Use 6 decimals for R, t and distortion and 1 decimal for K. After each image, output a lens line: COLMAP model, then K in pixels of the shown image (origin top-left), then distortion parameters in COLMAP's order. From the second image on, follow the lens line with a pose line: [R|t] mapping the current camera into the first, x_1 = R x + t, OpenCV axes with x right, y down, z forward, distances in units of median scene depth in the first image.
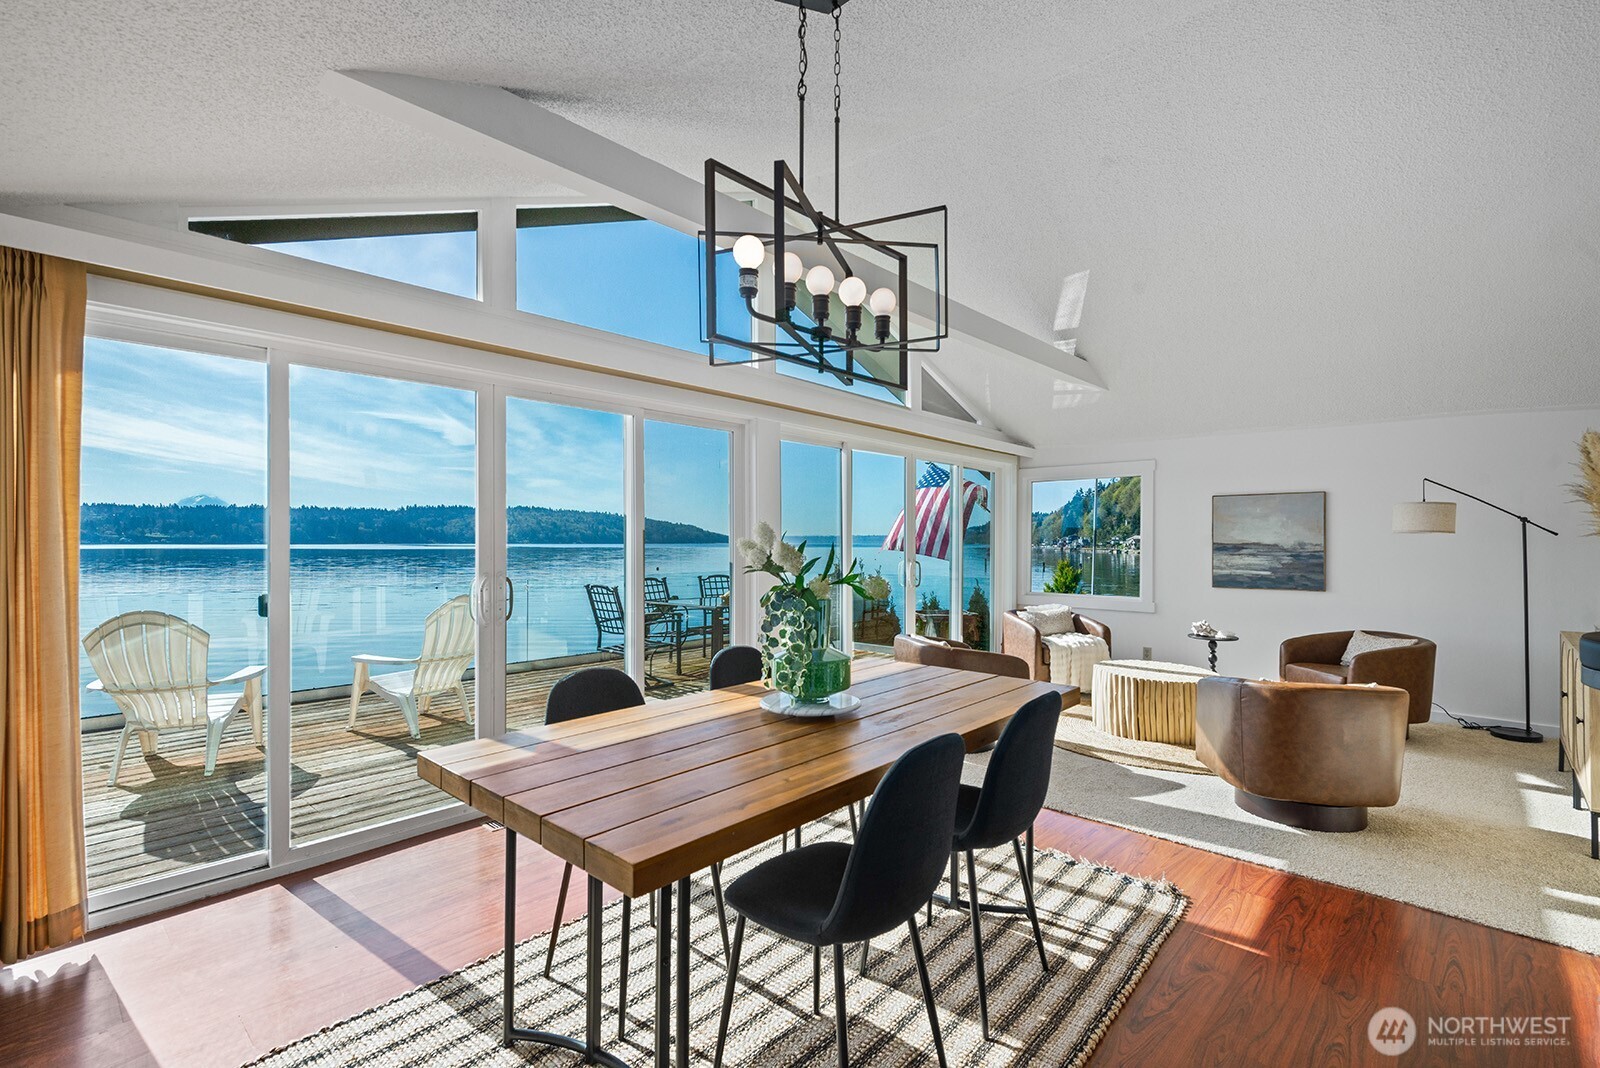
lens RADIAL K [[747.3, 0, 795.9], [0, 747.3, 537.1], [0, 0, 1]] dist [0.011323, 0.000205]
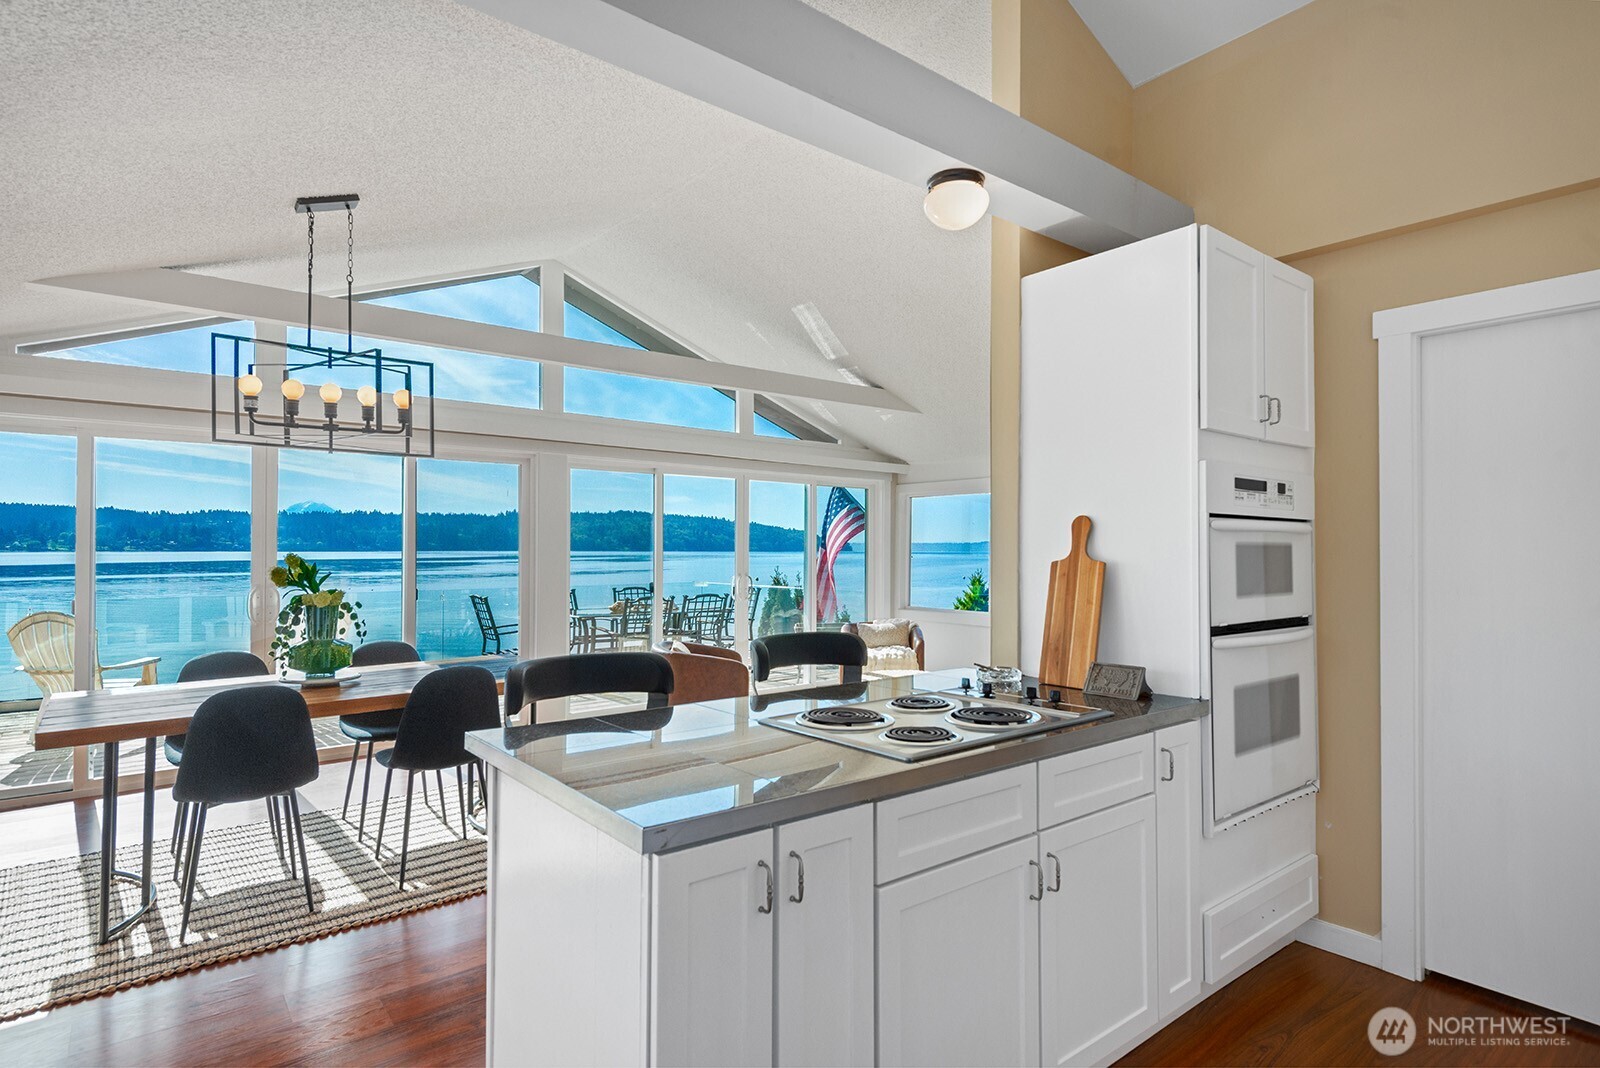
lens RADIAL K [[833.2, 0, 804.1], [0, 833.2, 535.9], [0, 0, 1]] dist [0.024237, 0.000206]
pose [[0.990128, -0.000458, -0.140165, 0.337104], [-0.000897, 0.999953, -0.009609, -0.011070], [0.140163, 0.009640, 0.990081, -0.149855]]
